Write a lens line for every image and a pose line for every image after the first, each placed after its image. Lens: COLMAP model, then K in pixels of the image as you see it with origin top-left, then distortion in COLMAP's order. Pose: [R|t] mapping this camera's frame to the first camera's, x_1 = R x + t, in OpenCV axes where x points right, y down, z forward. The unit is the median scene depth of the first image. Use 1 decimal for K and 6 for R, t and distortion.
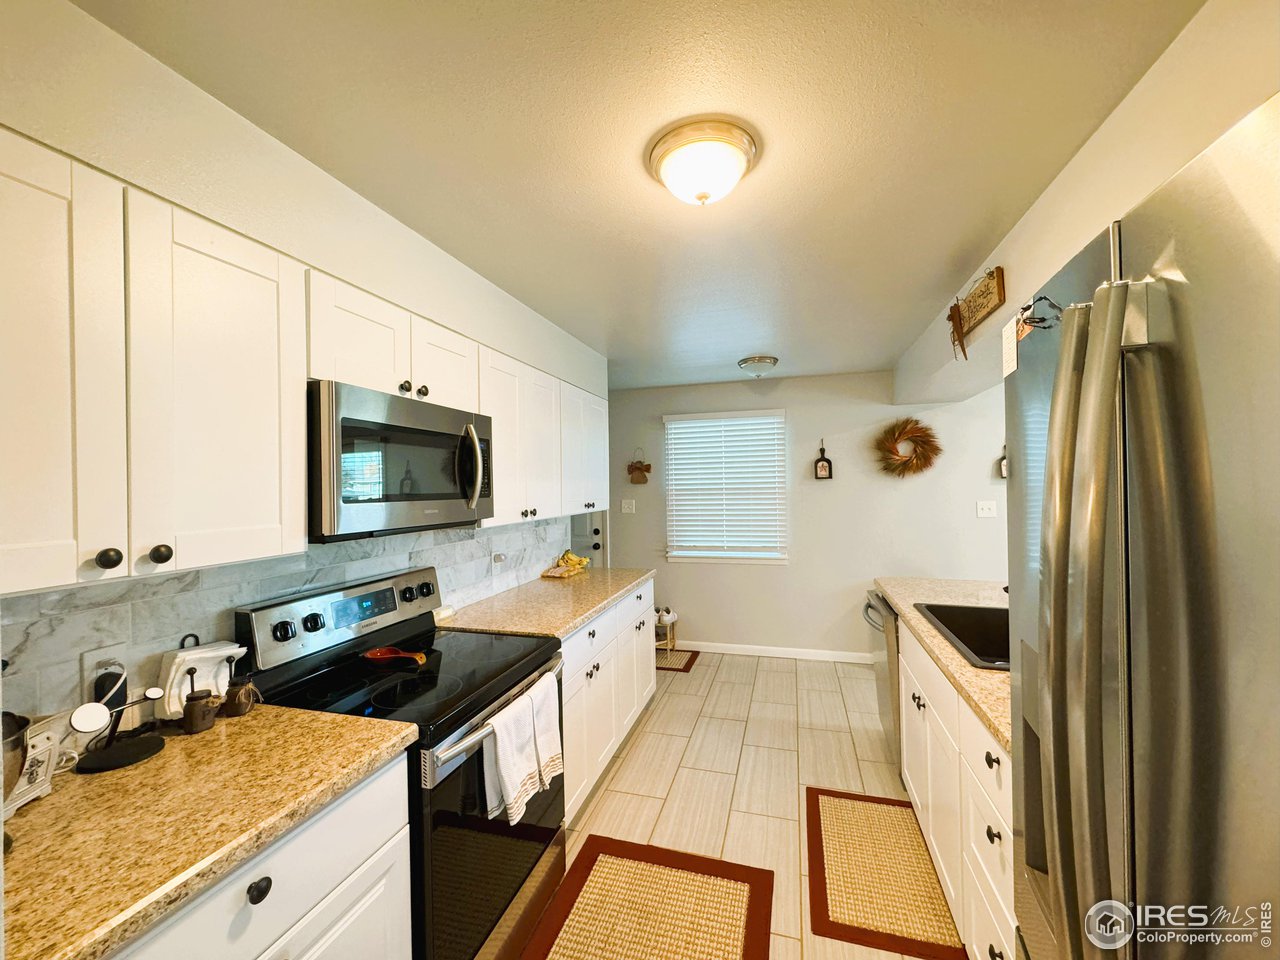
lens RADIAL K [[508.5, 0, 641.1], [0, 508.5, 481.3], [0, 0, 1]] dist [-0.000410, 0.000020]
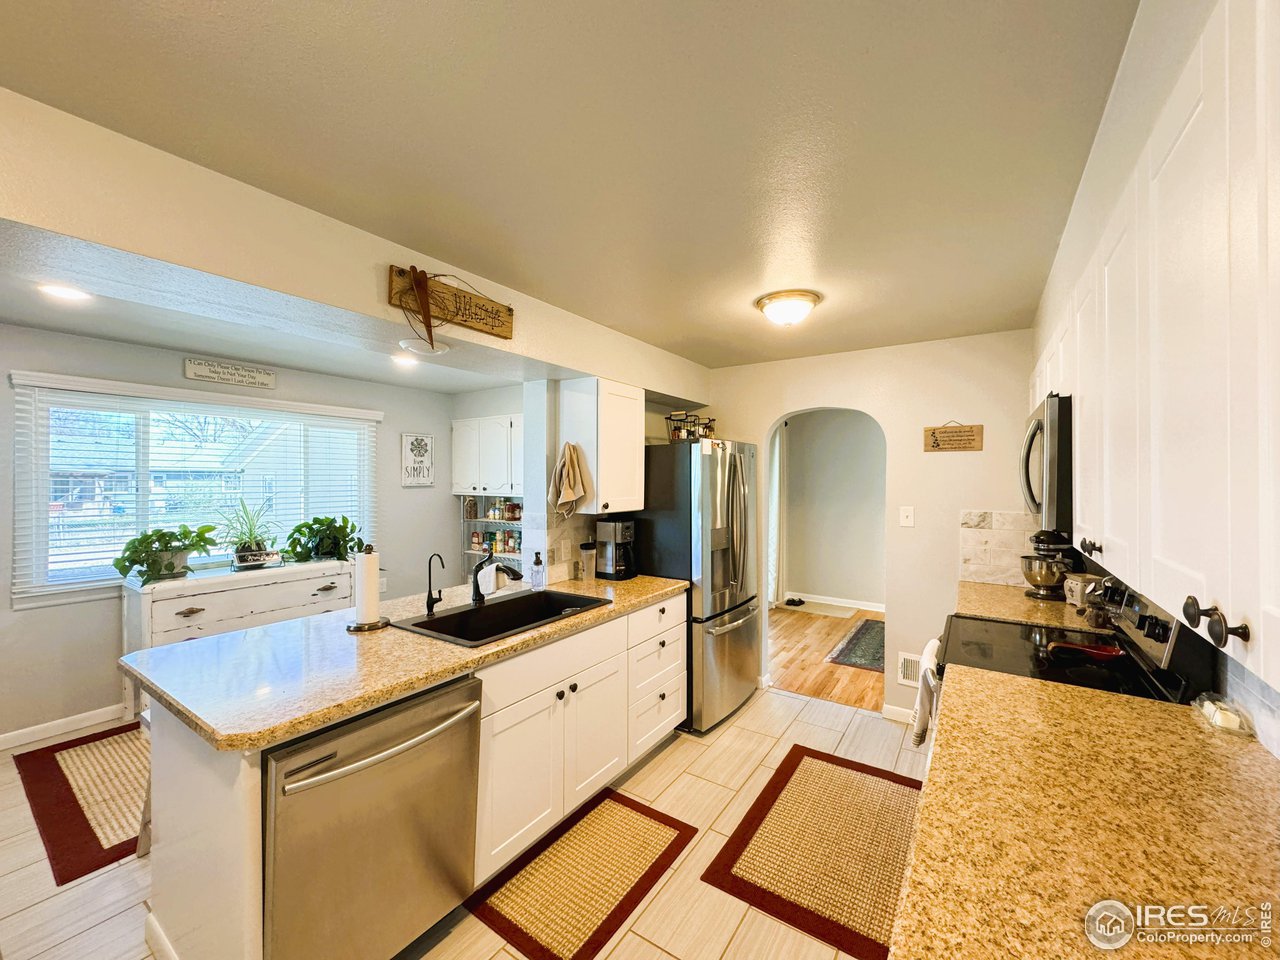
lens RADIAL K [[508.5, 0, 641.1], [0, 508.5, 481.3], [0, 0, 1]] dist [-0.000410, 0.000020]
pose [[-0.954697, 0.017336, 0.297075, 0.038528], [0.015638, 0.999845, -0.008091, -0.002888], [-0.297170, -0.003079, -0.954820, 1.213122]]
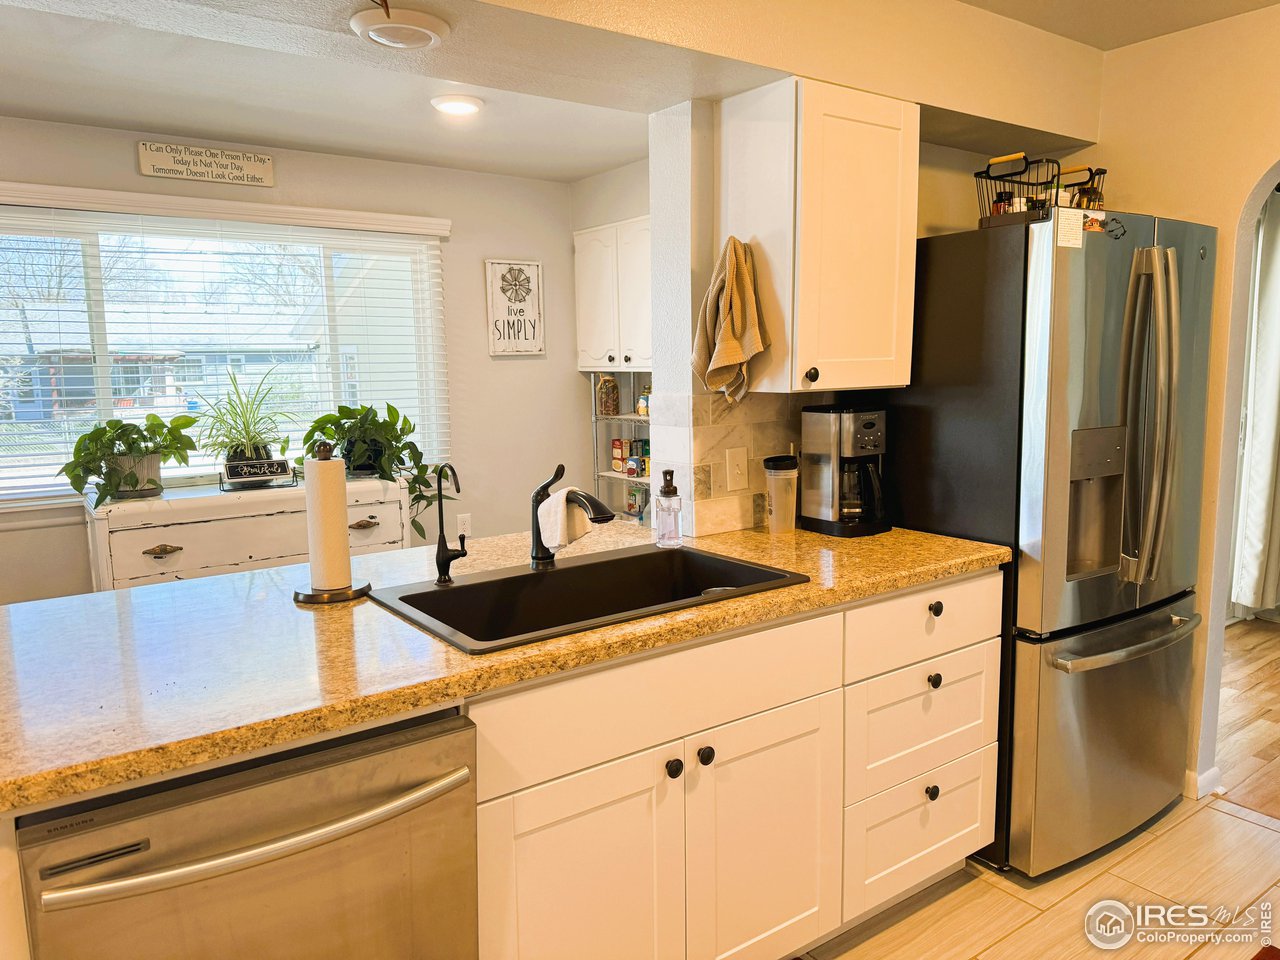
lens RADIAL K [[898.2, 0, 639.2], [0, 898.2, 477.9], [0, 0, 1]] dist [0.075759, -0.104574]
pose [[-0.789944, -0.047693, 0.611321, 0.027282], [0.027384, 0.993232, 0.112873, 0.028750], [-0.612567, 0.105903, -0.783292, 1.041760]]
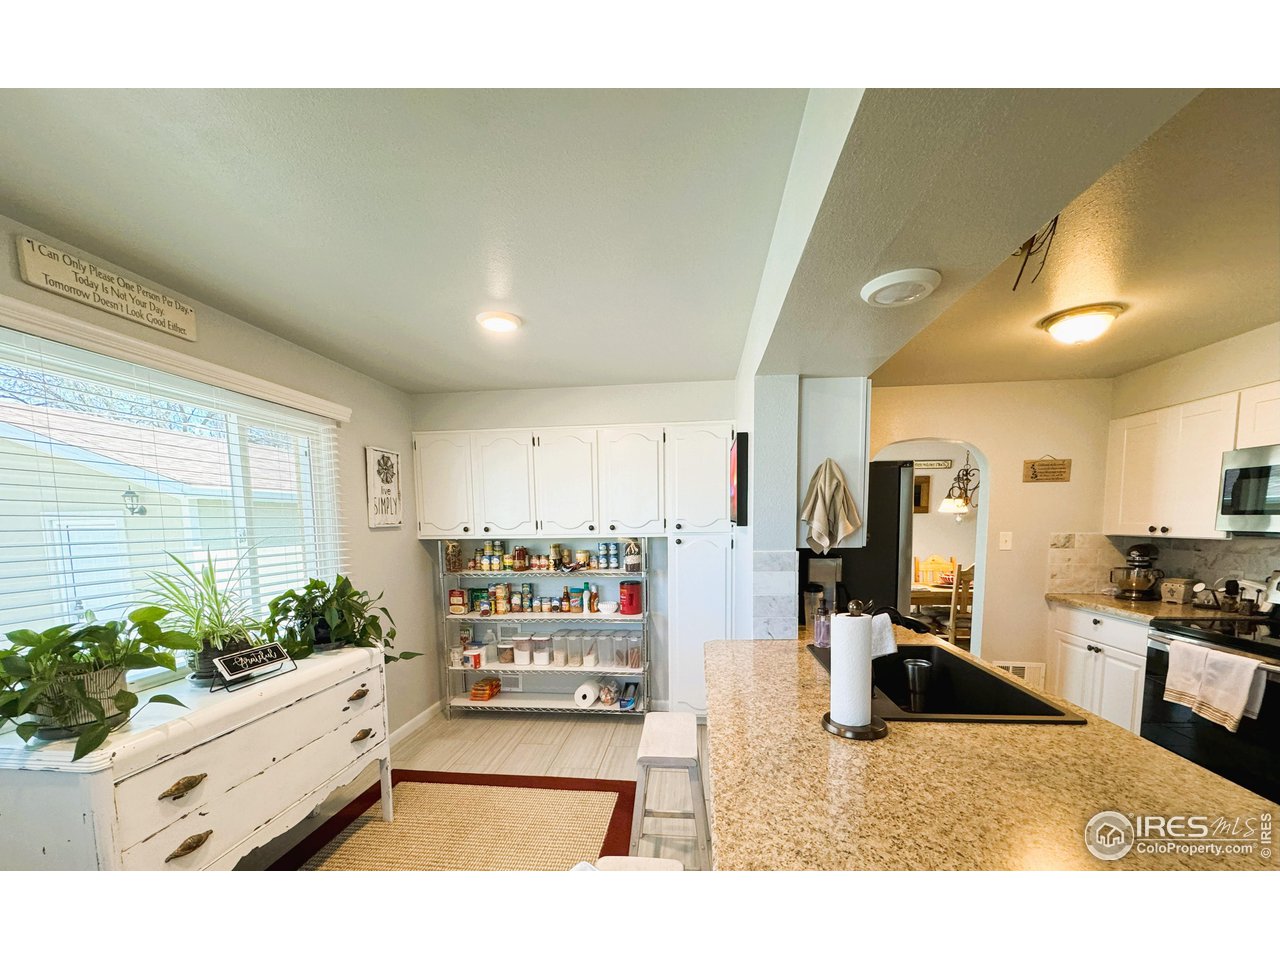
lens RADIAL K [[508.4, 0, 645.8], [0, 508.4, 570.6], [0, 0, 1]] dist [-0.001841, -0.000134]
pose [[-0.983112, 0.052130, -0.175423, 0.805327], [0.036095, 0.994975, 0.093386, -0.001261], [0.179410, 0.085477, -0.980054, 1.060481]]
